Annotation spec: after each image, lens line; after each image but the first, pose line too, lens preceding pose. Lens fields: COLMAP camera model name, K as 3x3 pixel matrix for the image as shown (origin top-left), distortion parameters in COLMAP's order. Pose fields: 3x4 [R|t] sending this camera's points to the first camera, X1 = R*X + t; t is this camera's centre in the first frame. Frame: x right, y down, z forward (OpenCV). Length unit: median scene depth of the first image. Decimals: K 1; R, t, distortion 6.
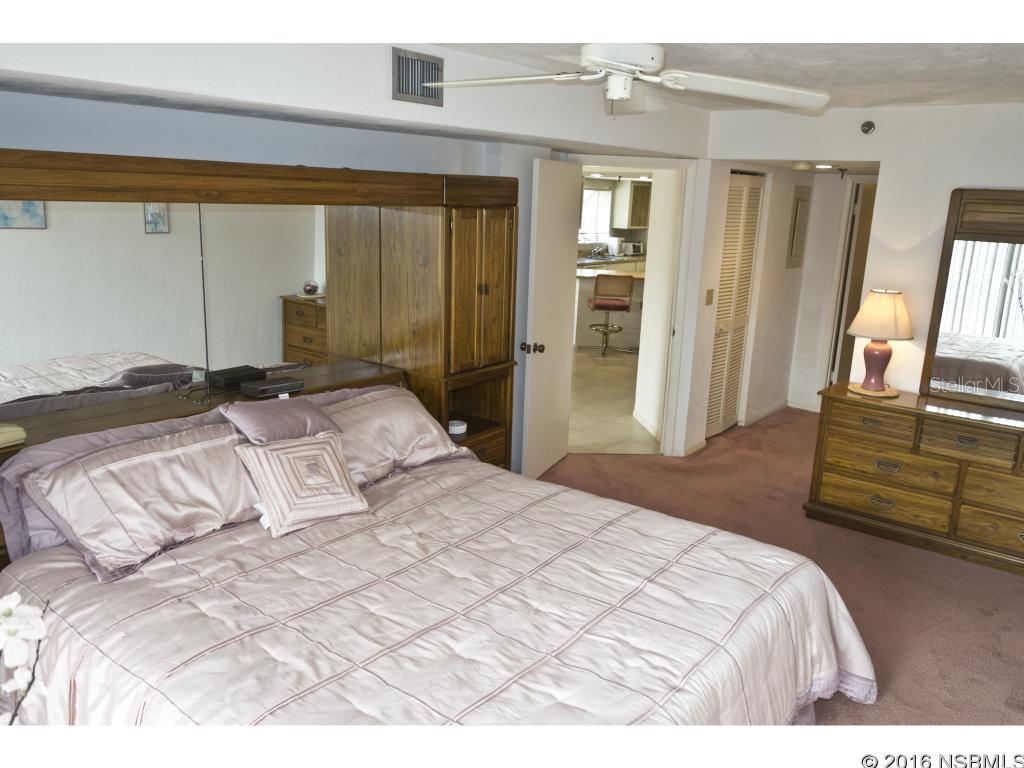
lens RADIAL K [[821.8, 0, 509.8], [0, 821.8, 381.6], [0, 0, 1]] dist [0.006207, -0.018271]
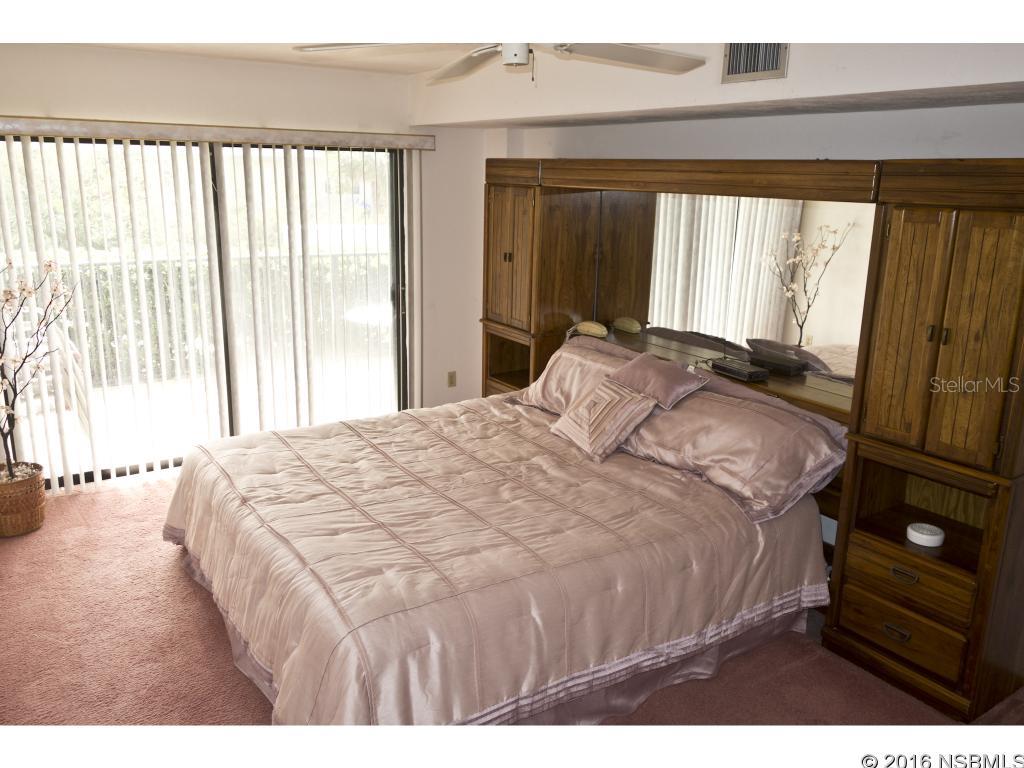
lens RADIAL K [[821.8, 0, 509.4], [0, 821.8, 384.6], [0, 0, 1]] dist [0.006207, -0.018271]
pose [[-0.323458, 0.201094, -0.924628, 0.932997], [-0.241510, 0.927249, 0.286151, -0.244582], [0.914903, 0.315865, -0.251360, 1.179708]]
